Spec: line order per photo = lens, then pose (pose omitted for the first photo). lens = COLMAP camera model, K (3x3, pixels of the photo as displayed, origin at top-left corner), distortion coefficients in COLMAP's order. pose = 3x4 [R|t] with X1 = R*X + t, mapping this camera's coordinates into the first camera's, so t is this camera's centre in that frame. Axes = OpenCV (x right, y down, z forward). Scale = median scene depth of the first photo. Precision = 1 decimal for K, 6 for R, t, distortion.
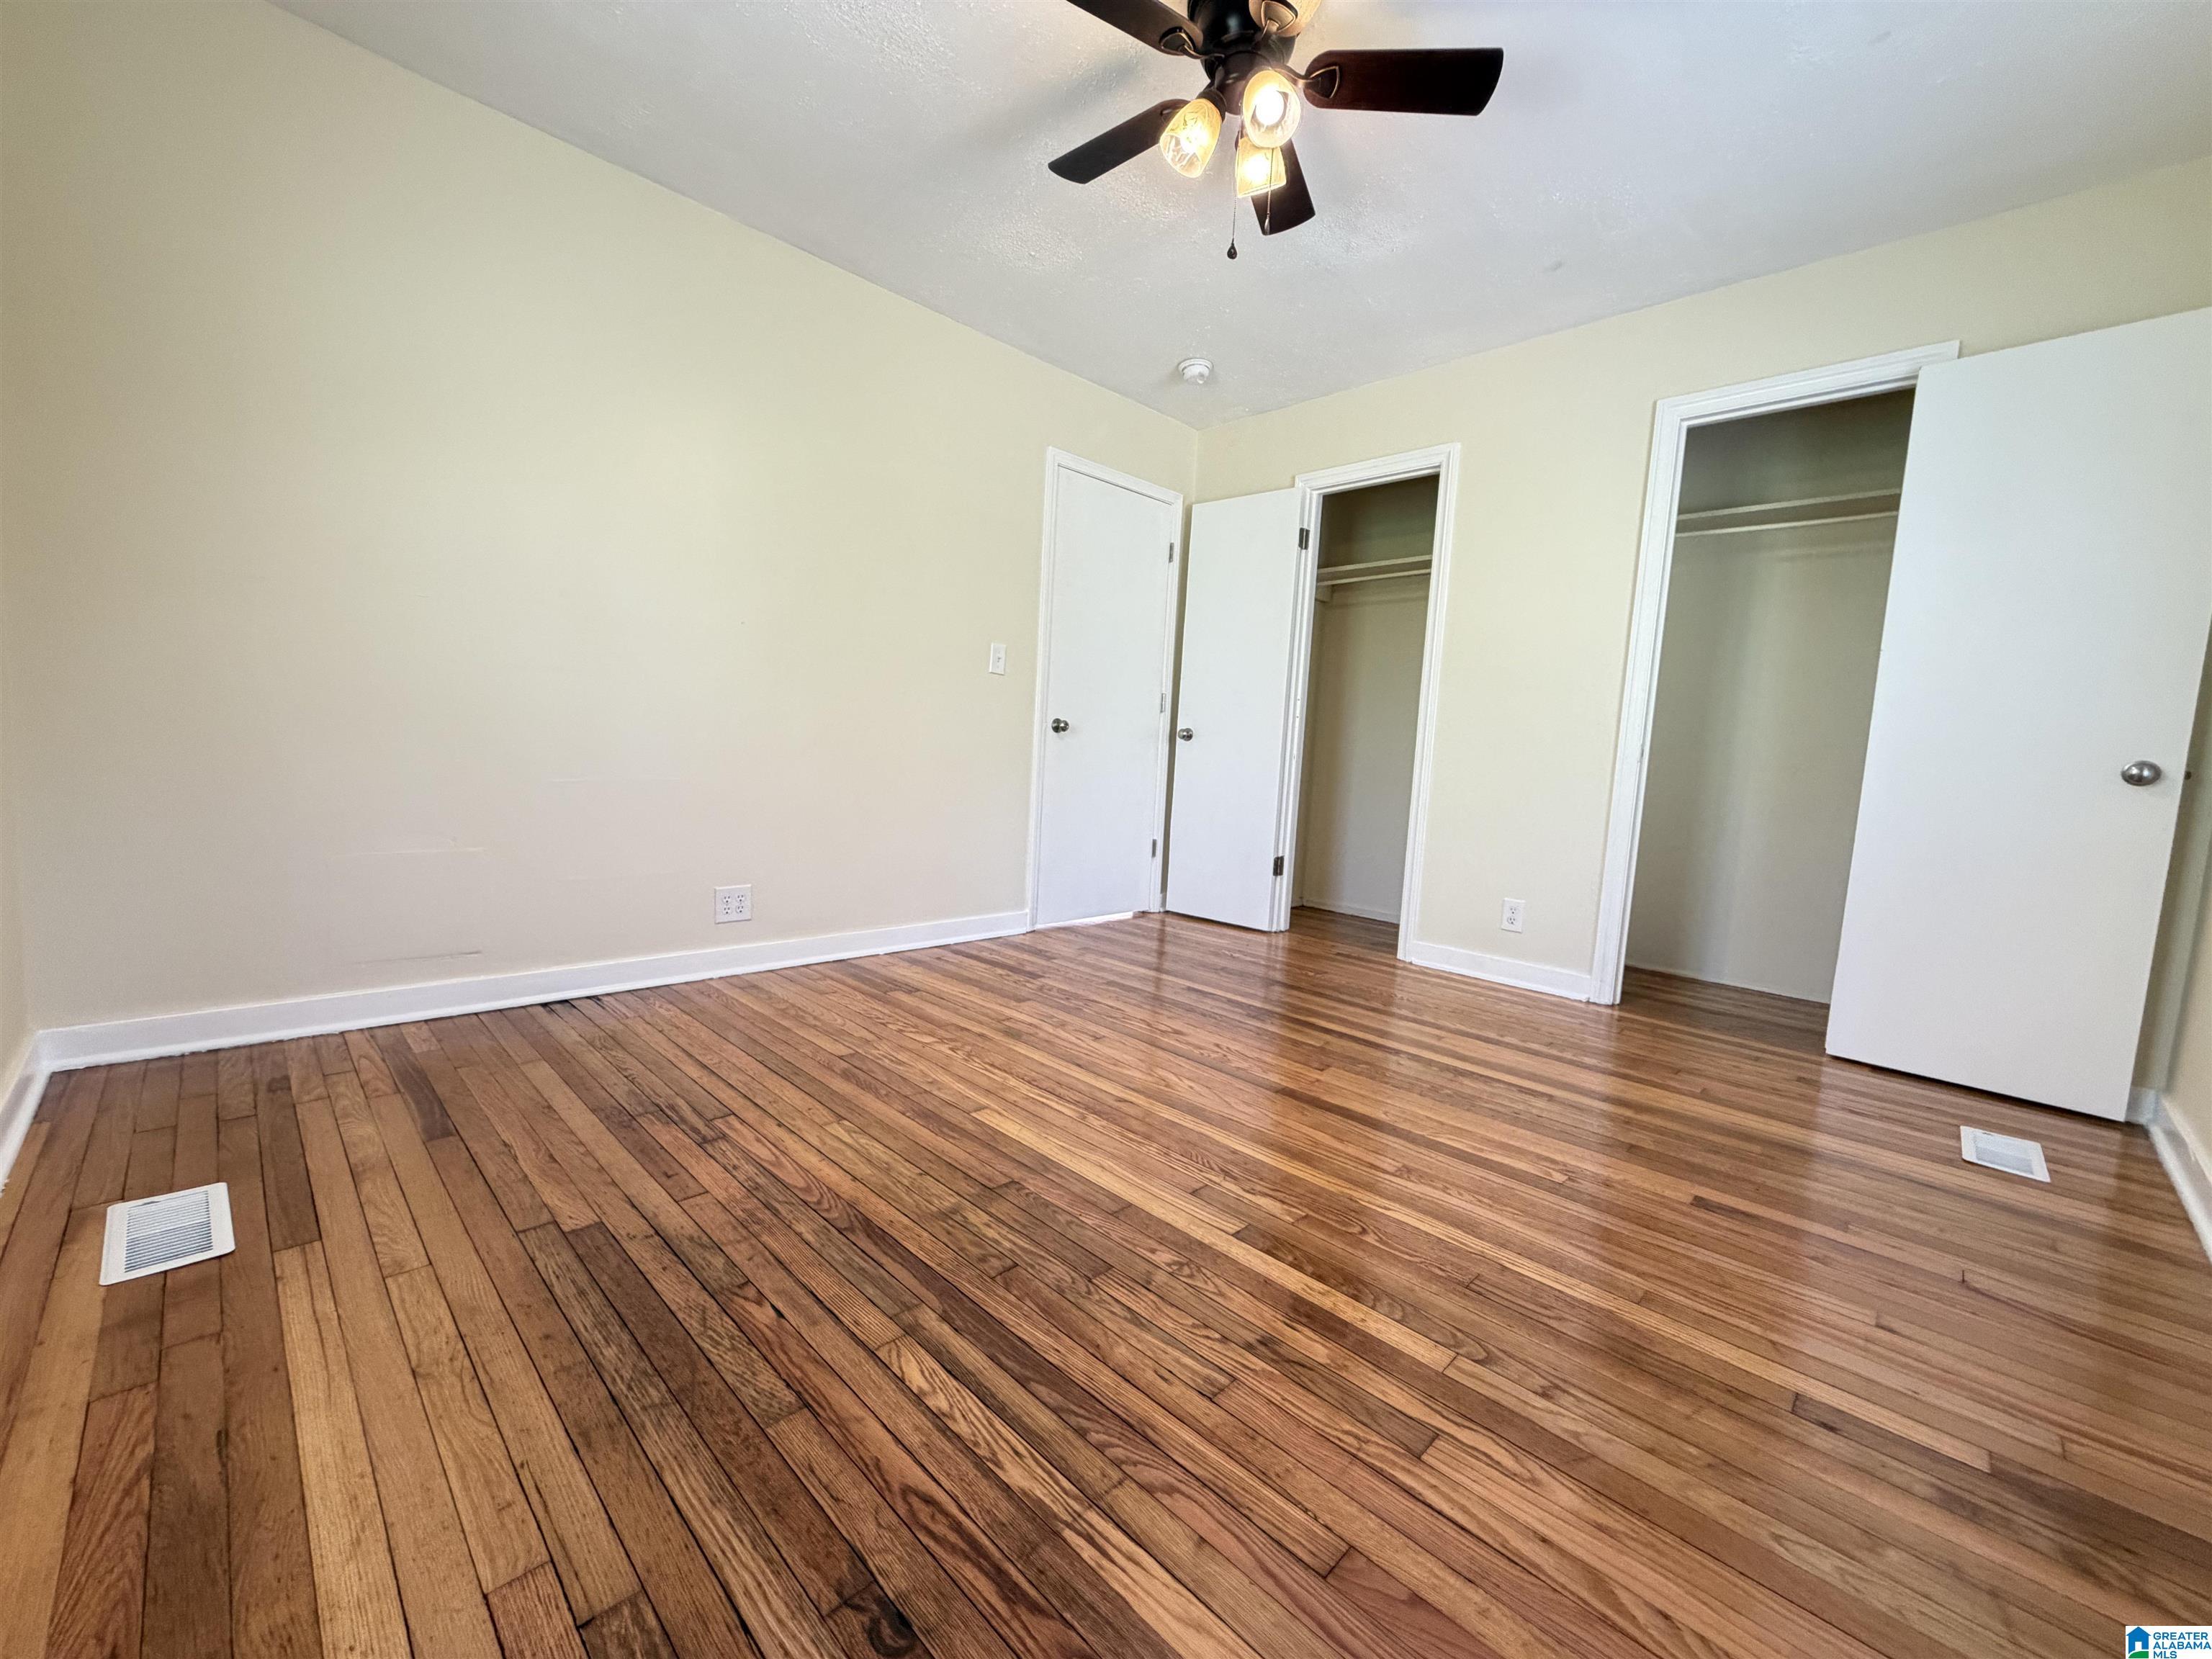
lens RADIAL K [[883.5, 0, 1098.6], [0, 883.5, 830.3], [0, 0, 1]] dist [-0.000367, 0.000765]
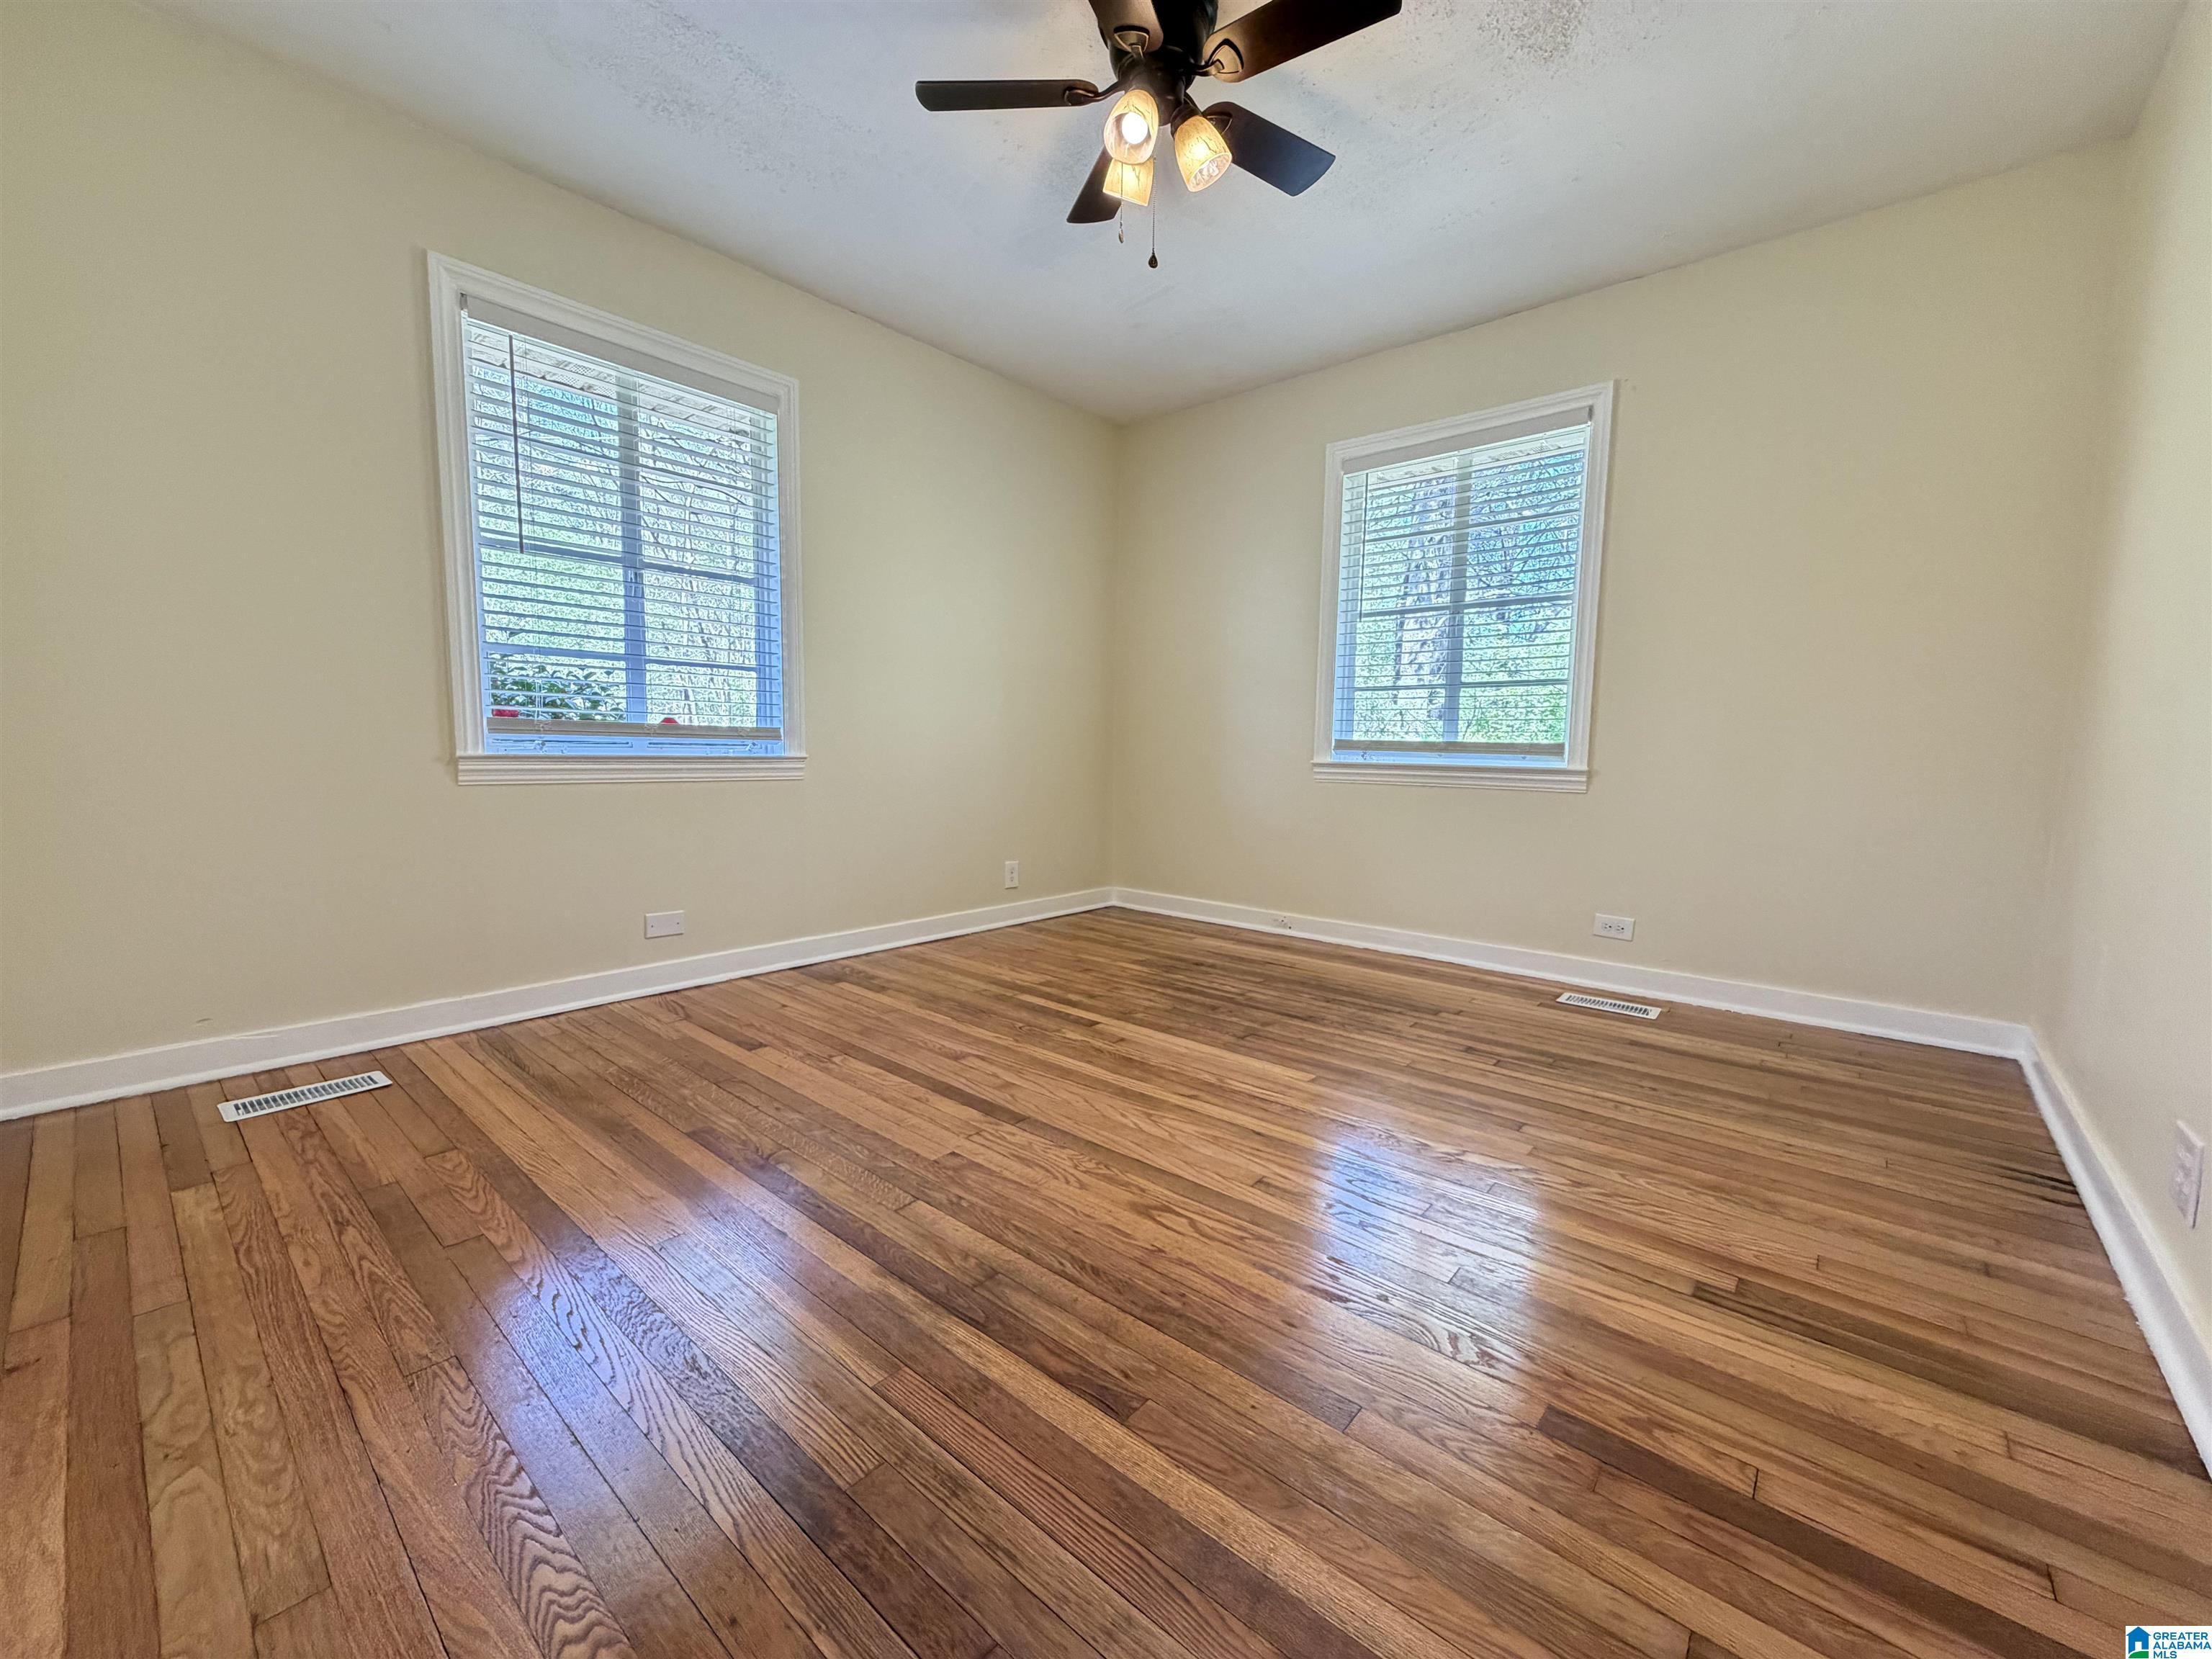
lens RADIAL K [[883.5, 0, 1098.6], [0, 883.5, 830.3], [0, 0, 1]] dist [-0.000367, 0.000765]
pose [[-0.995264, -0.059636, -0.076761, 0.276261], [-0.073215, 0.979356, 0.188419, -0.211703], [0.063940, 0.193147, -0.979084, 2.323691]]
